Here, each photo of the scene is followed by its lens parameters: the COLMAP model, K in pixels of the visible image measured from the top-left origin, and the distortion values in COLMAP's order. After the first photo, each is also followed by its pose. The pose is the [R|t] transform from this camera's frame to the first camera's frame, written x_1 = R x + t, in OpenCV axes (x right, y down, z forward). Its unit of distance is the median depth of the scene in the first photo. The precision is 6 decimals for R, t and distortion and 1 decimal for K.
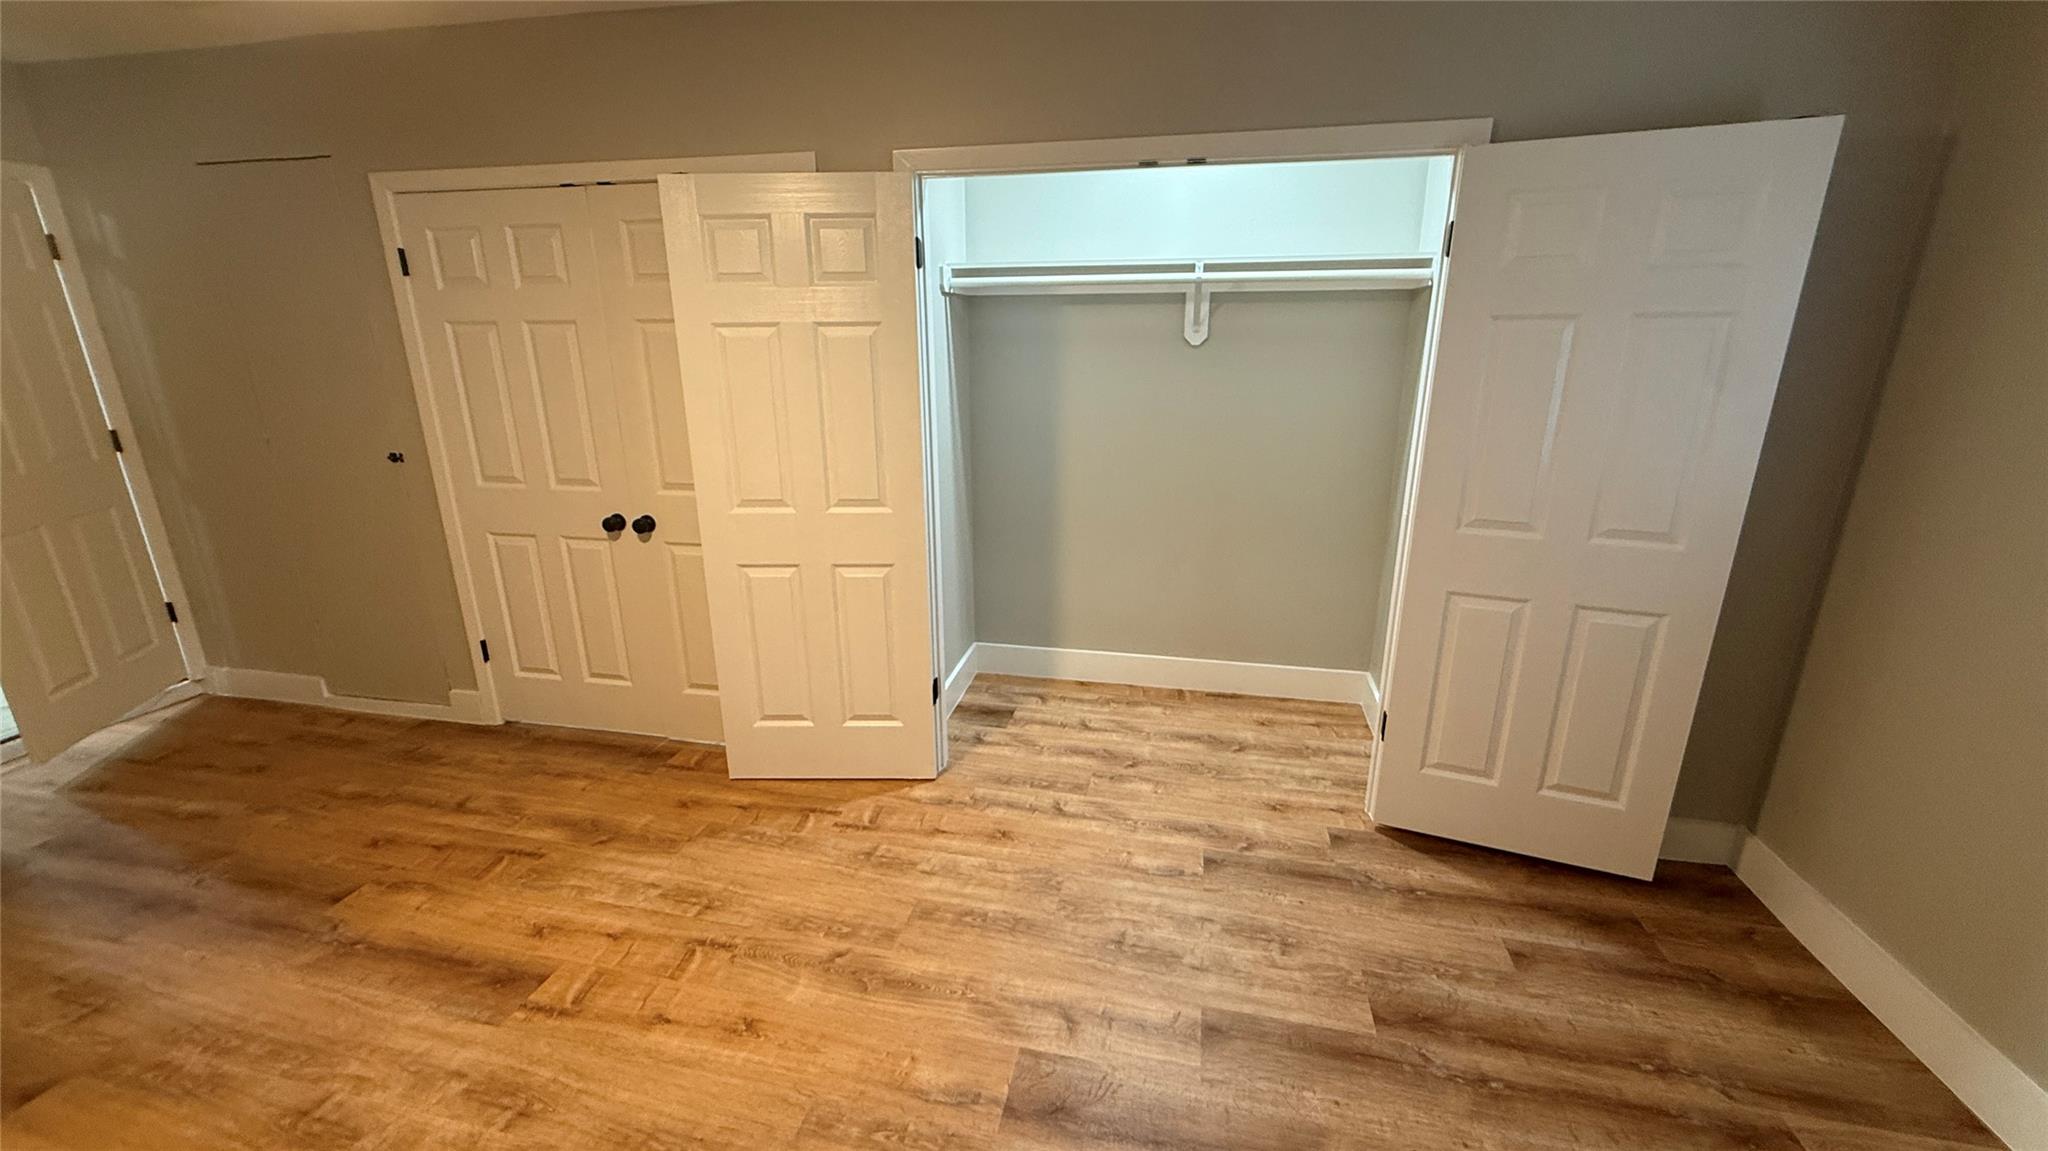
lens RADIAL K [[814.4, 0, 1020.1], [0, 814.4, 573.6], [0, 0, 1]] dist [0.000265, -0.000524]
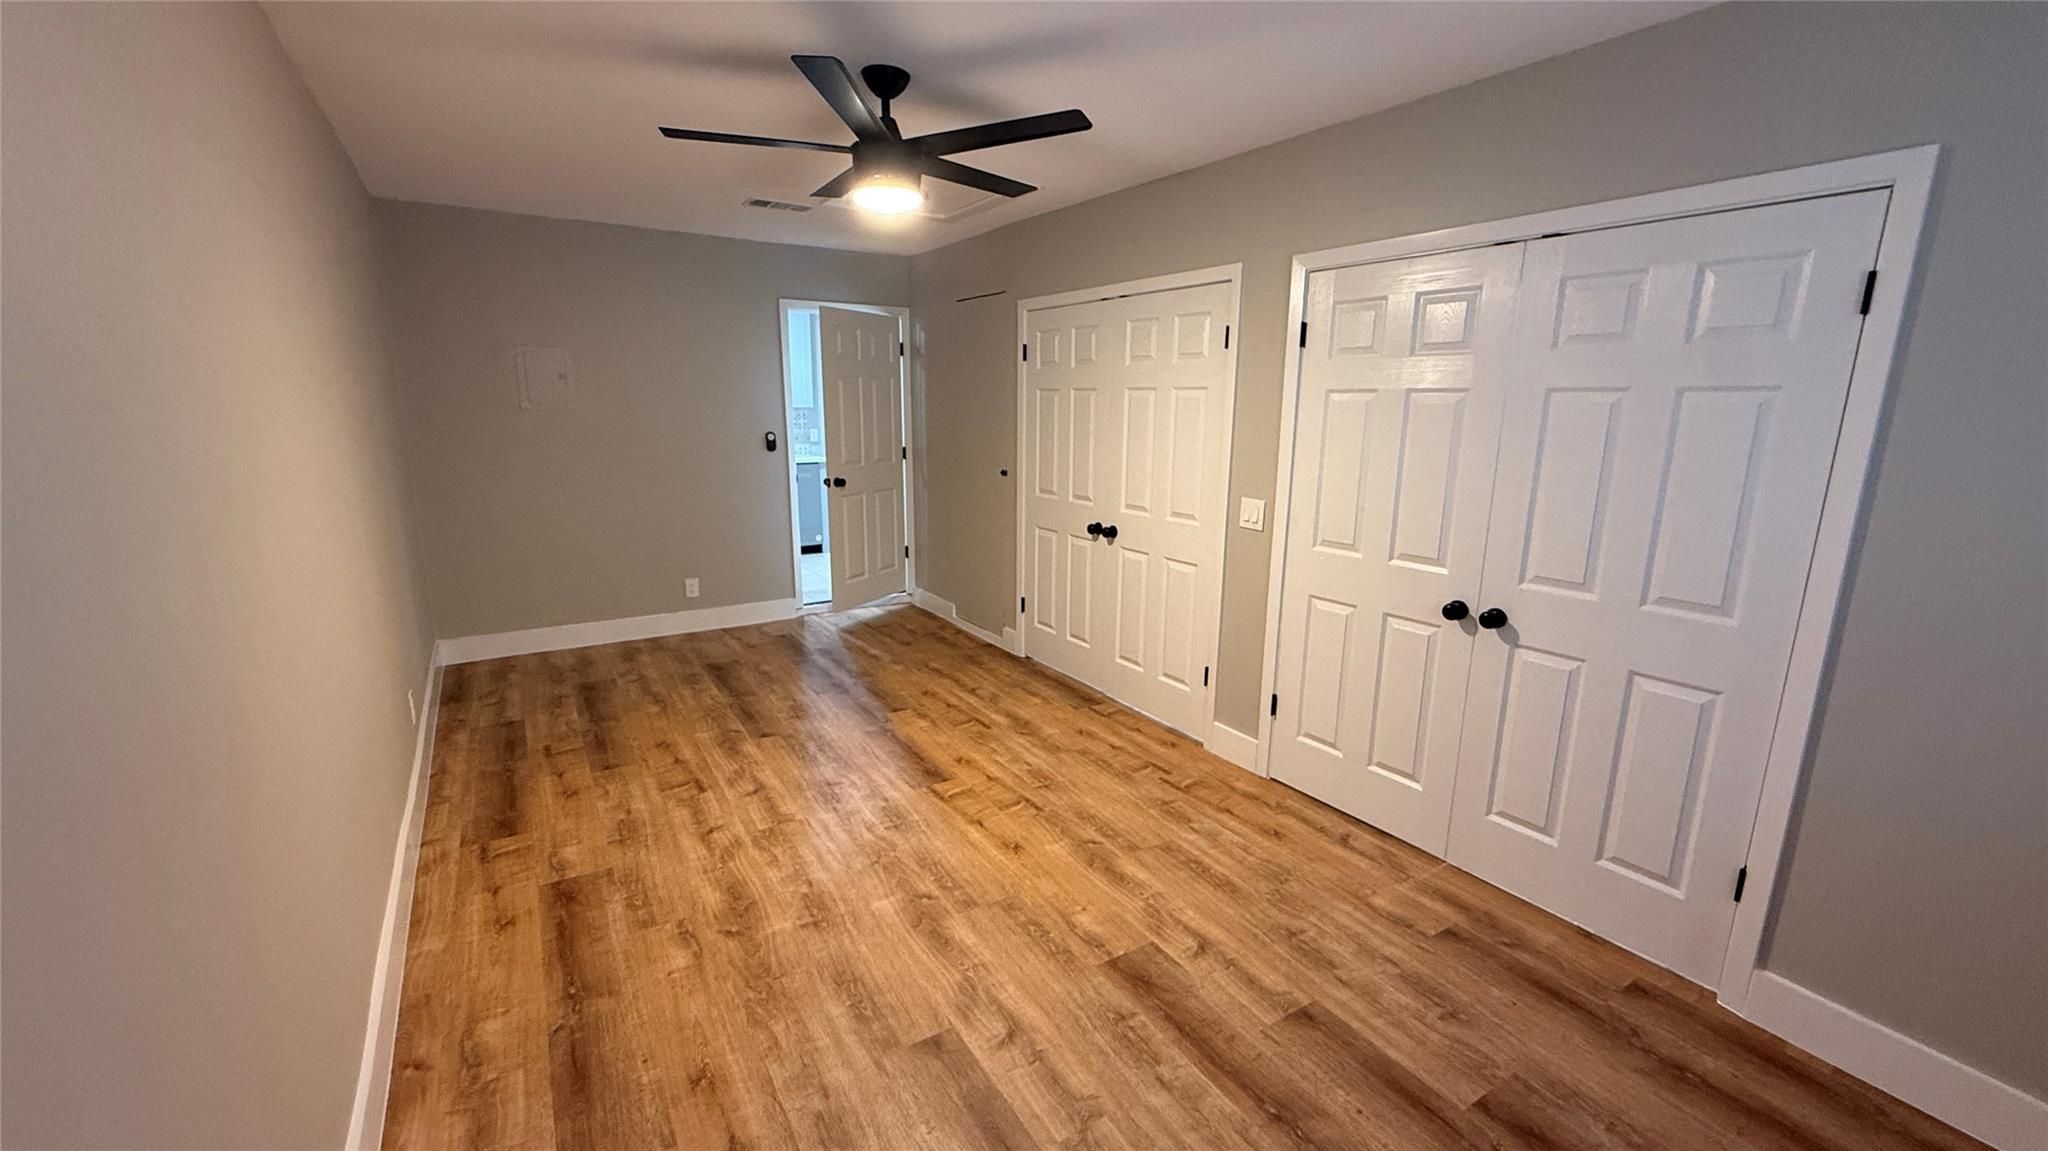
lens RADIAL K [[814.4, 0, 1027.3], [0, 814.4, 577.6], [0, 0, 1]] dist [0.000265, -0.000524]
pose [[0.704523, 0.163640, -0.690558, 0.480624], [-0.217834, 0.975944, 0.009028, 0.040398], [0.675423, 0.144067, 0.723221, -0.106203]]
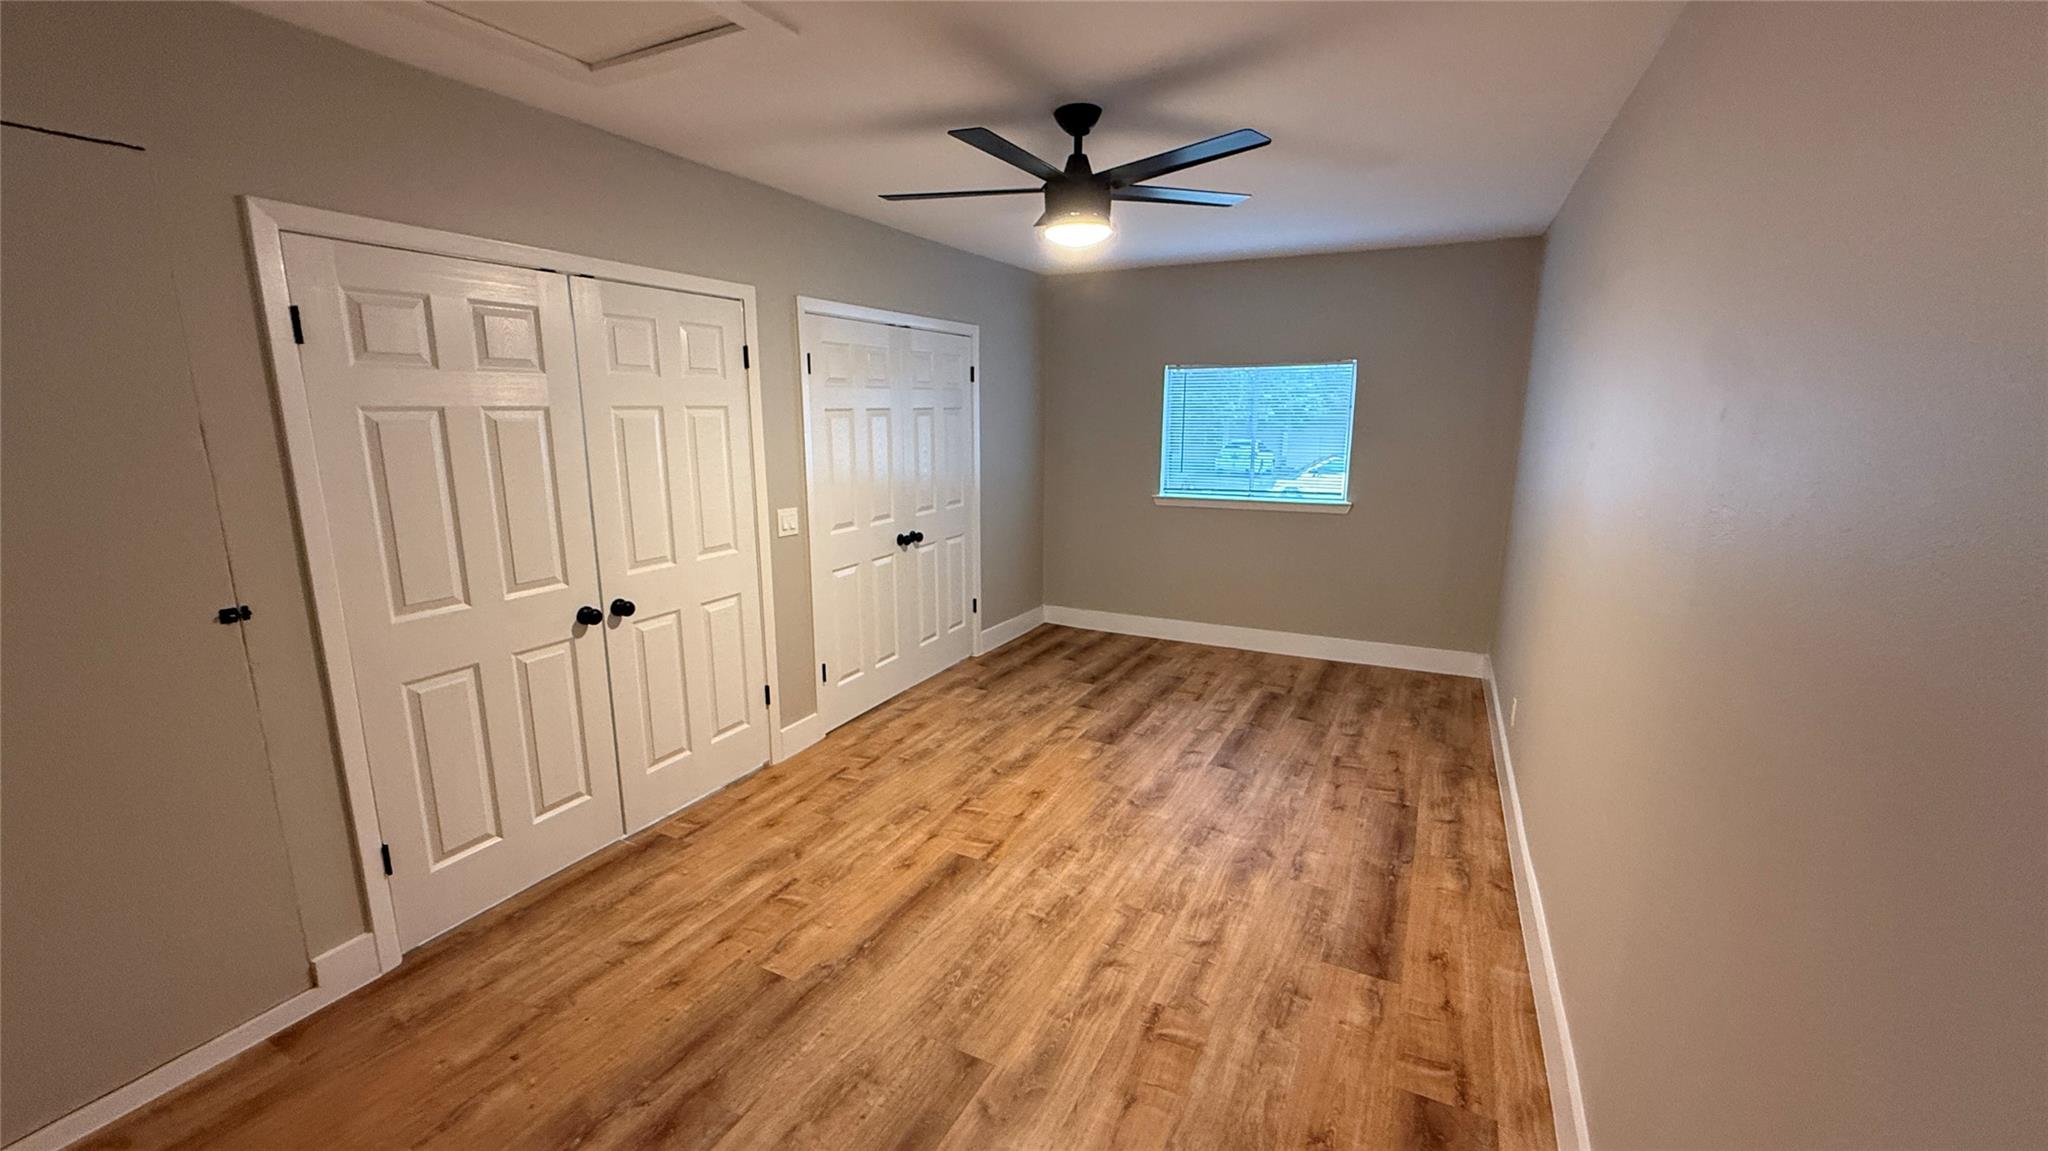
lens RADIAL K [[814.4, 0, 1018.7], [0, 814.4, 562.3], [0, 0, 1]] dist [0.000265, -0.000524]
pose [[0.261698, -0.177773, 0.948636, -1.481794], [0.275794, 0.955681, 0.103011, -0.095354], [-0.924906, 0.234670, 0.299129, 0.287394]]
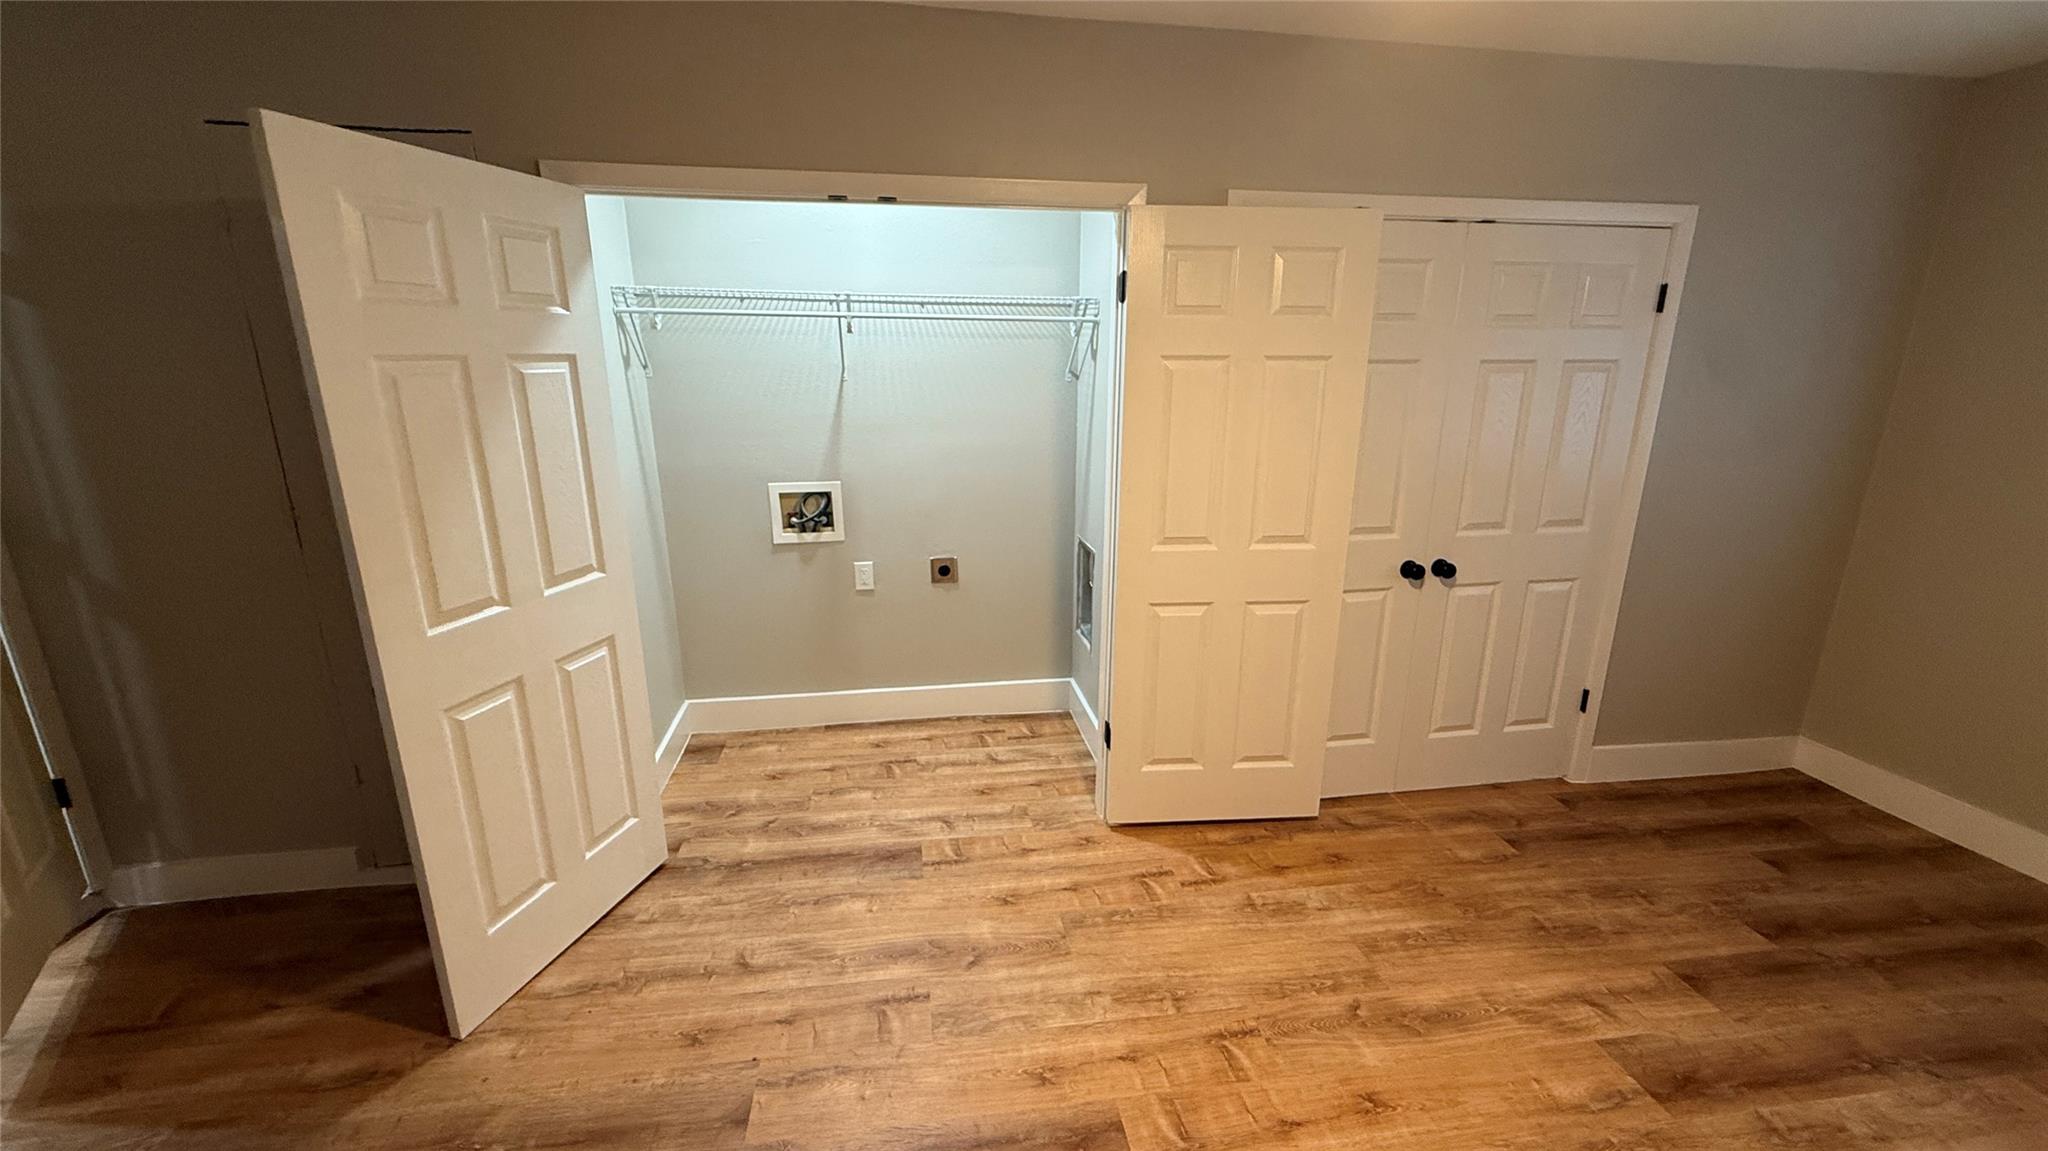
lens RADIAL K [[814.4, 0, 1015.3], [0, 814.4, 569.6], [0, 0, 1]] dist [0.000265, -0.000524]
pose [[0.935024, -0.084187, 0.344446, -0.752800], [0.097790, 0.994958, -0.022278, -0.058187], [-0.340833, 0.054514, 0.938542, 0.167931]]
